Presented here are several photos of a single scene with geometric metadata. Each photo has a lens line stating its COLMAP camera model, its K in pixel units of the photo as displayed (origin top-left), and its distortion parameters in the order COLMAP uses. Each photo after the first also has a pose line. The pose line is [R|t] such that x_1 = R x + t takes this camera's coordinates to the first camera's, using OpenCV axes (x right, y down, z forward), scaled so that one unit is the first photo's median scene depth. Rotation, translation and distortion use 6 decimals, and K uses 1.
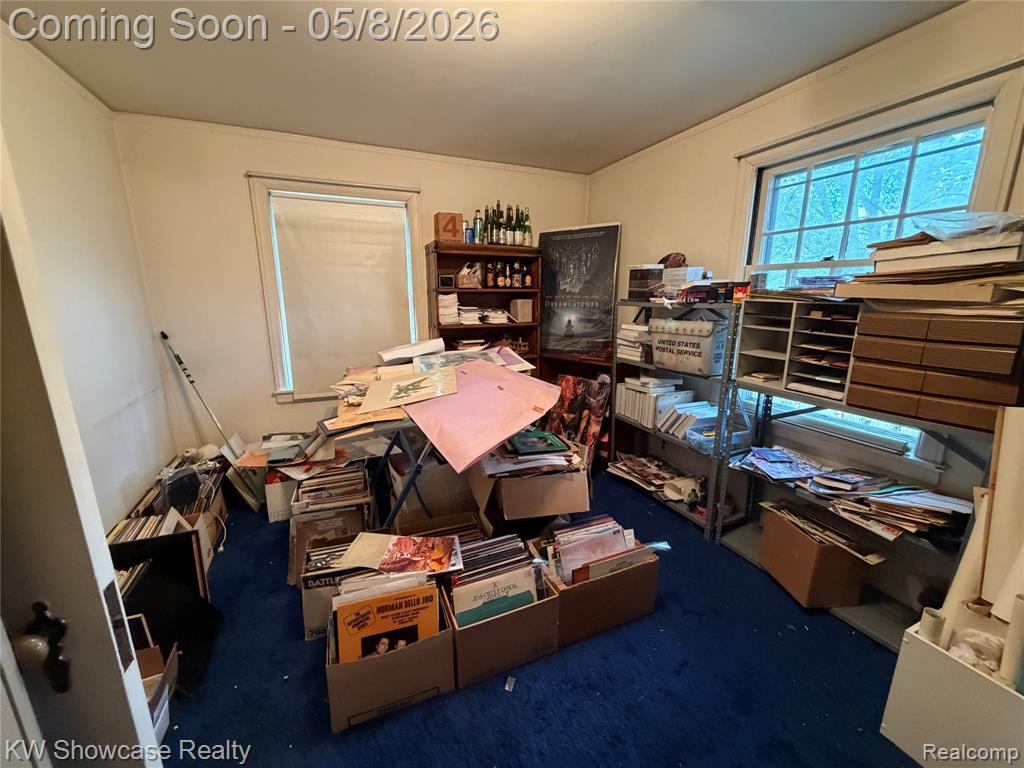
lens RADIAL K [[411.8, 0, 507.6], [0, 411.8, 386.4], [0, 0, 1]] dist [0.001294, -0.000250]
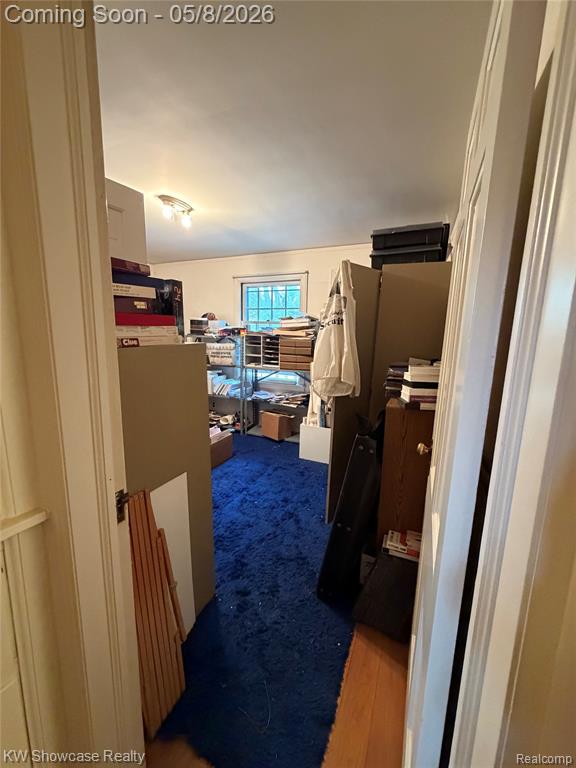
lens RADIAL K [[308.8, 0, 287.5], [0, 308.8, 385.0], [0, 0, 1]] dist [0.001294, -0.000250]
pose [[0.741256, -0.092544, 0.664812, -0.522664], [0.124934, 0.992164, -0.001188, 0.133064], [-0.659493, 0.083938, 0.747010, -0.576307]]
